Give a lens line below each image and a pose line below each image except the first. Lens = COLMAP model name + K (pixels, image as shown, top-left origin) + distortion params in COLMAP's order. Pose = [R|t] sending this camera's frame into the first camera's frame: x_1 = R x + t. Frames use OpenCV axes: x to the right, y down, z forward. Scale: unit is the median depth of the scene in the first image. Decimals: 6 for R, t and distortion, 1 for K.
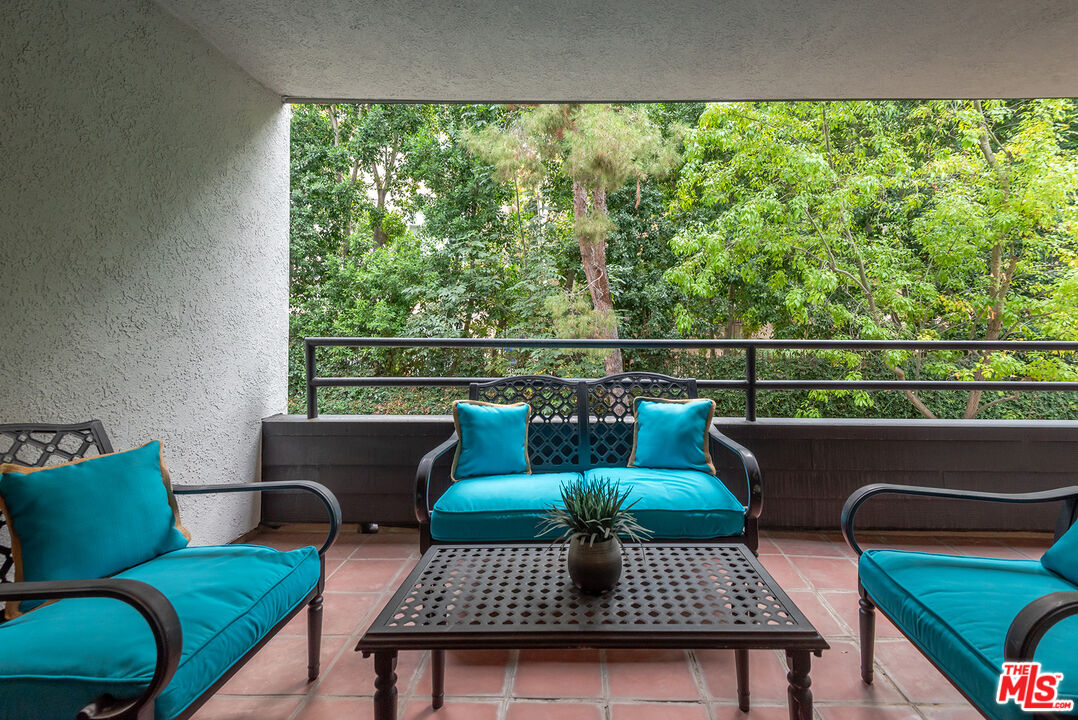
lens RADIAL K [[528.1, 0, 564.4], [0, 528.1, 335.9], [0, 0, 1]] dist [0.016038, -0.000176]
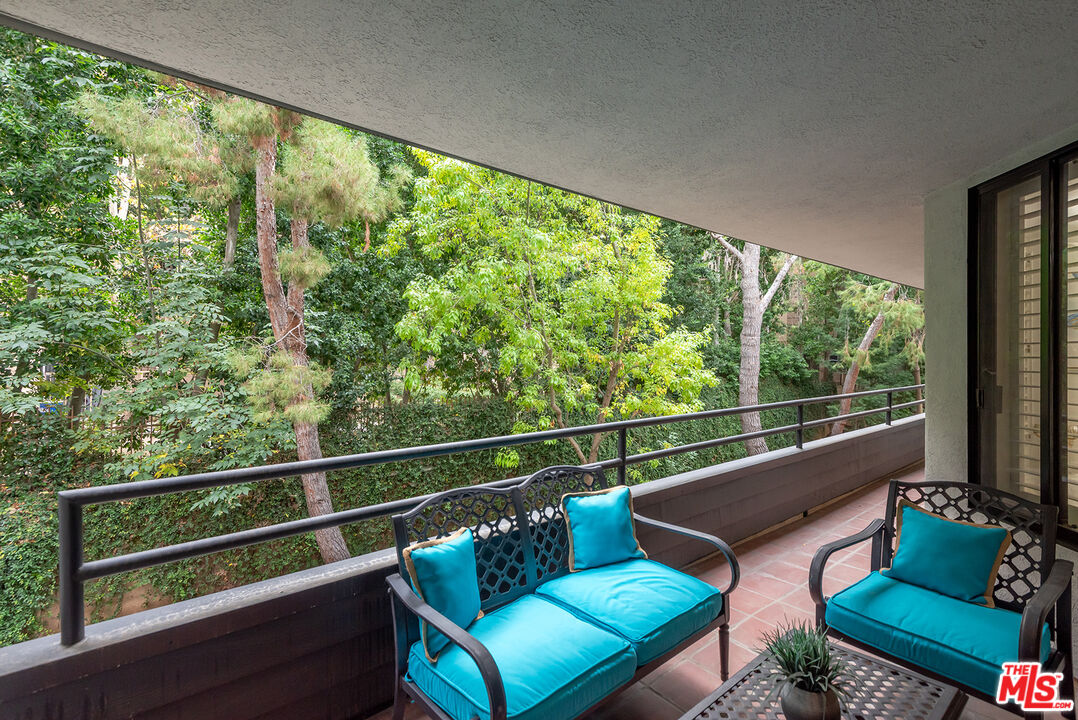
lens RADIAL K [[528.1, 0, 539.5], [0, 528.1, 359.7], [0, 0, 1]] dist [0.016038, -0.000176]
pose [[0.731532, -0.011084, 0.681716, -0.273770], [0.009845, 0.999935, 0.005694, -0.067982], [-0.681736, 0.002546, 0.731594, 0.163226]]
